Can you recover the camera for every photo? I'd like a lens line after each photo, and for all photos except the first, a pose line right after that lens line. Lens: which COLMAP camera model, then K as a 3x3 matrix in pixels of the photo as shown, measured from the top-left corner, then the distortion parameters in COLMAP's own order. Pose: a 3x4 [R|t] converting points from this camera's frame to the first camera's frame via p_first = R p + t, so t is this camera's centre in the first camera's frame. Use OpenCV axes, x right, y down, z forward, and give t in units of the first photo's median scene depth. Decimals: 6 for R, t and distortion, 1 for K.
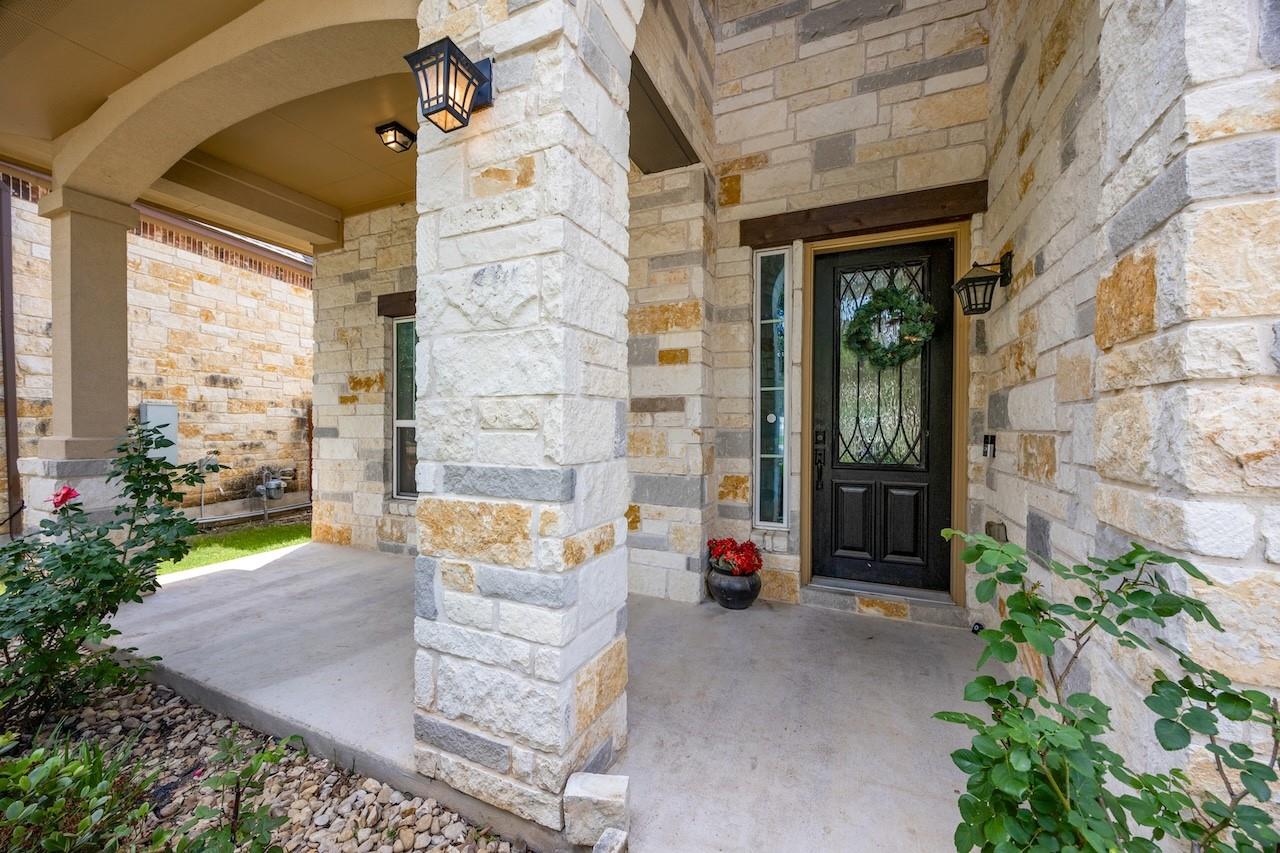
lens RADIAL K [[493.6, 0, 642.1], [0, 493.6, 439.2], [0, 0, 1]] dist [0.000369, 0.000120]
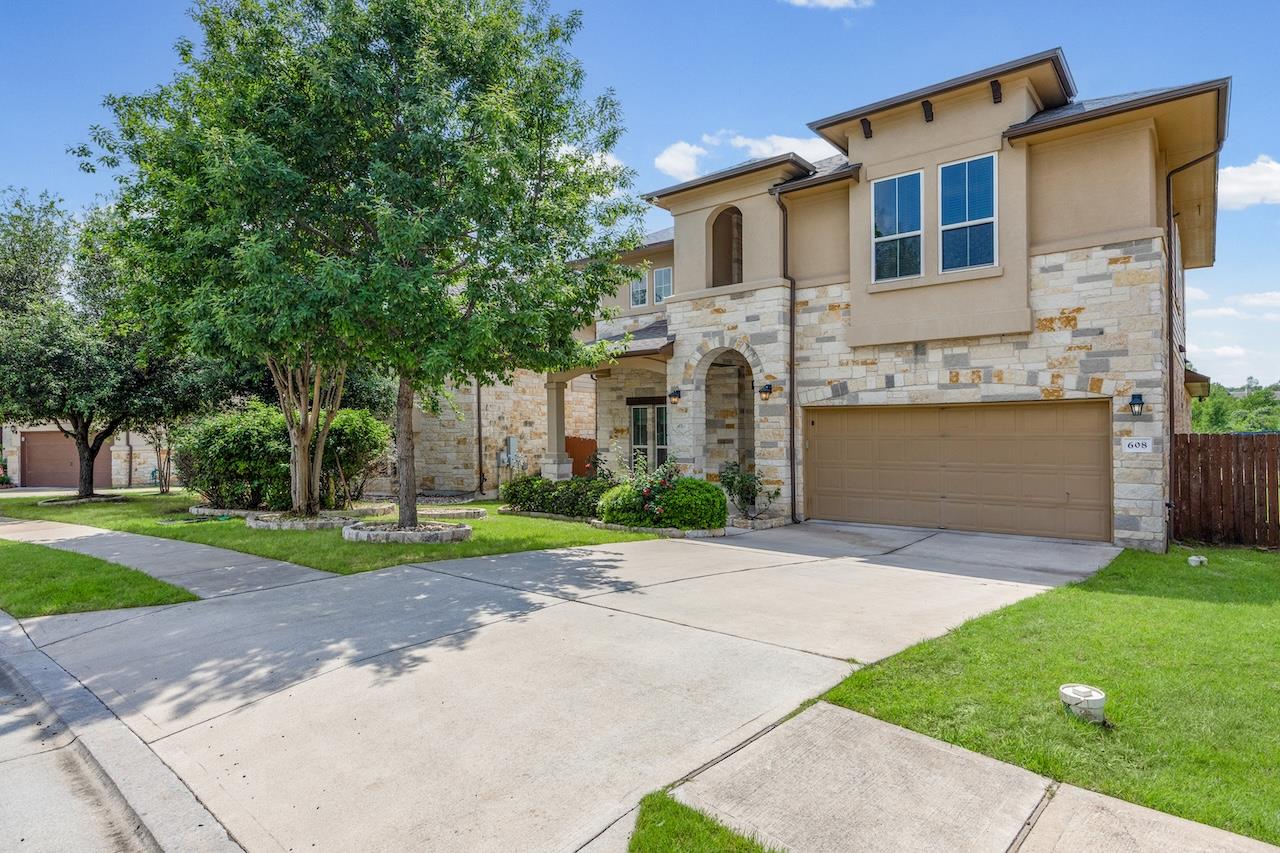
lens RADIAL K [[694.6, 0, 640.0], [0, 694.6, 426.5], [0, 0, 1]] dist [0.000018, -0.000006]
pose [[0.964897, -0.015062, -0.262197, 0.666986], [0.006805, 0.999453, -0.032373, -0.025672], [0.262541, 0.029453, 0.964471, -3.393735]]
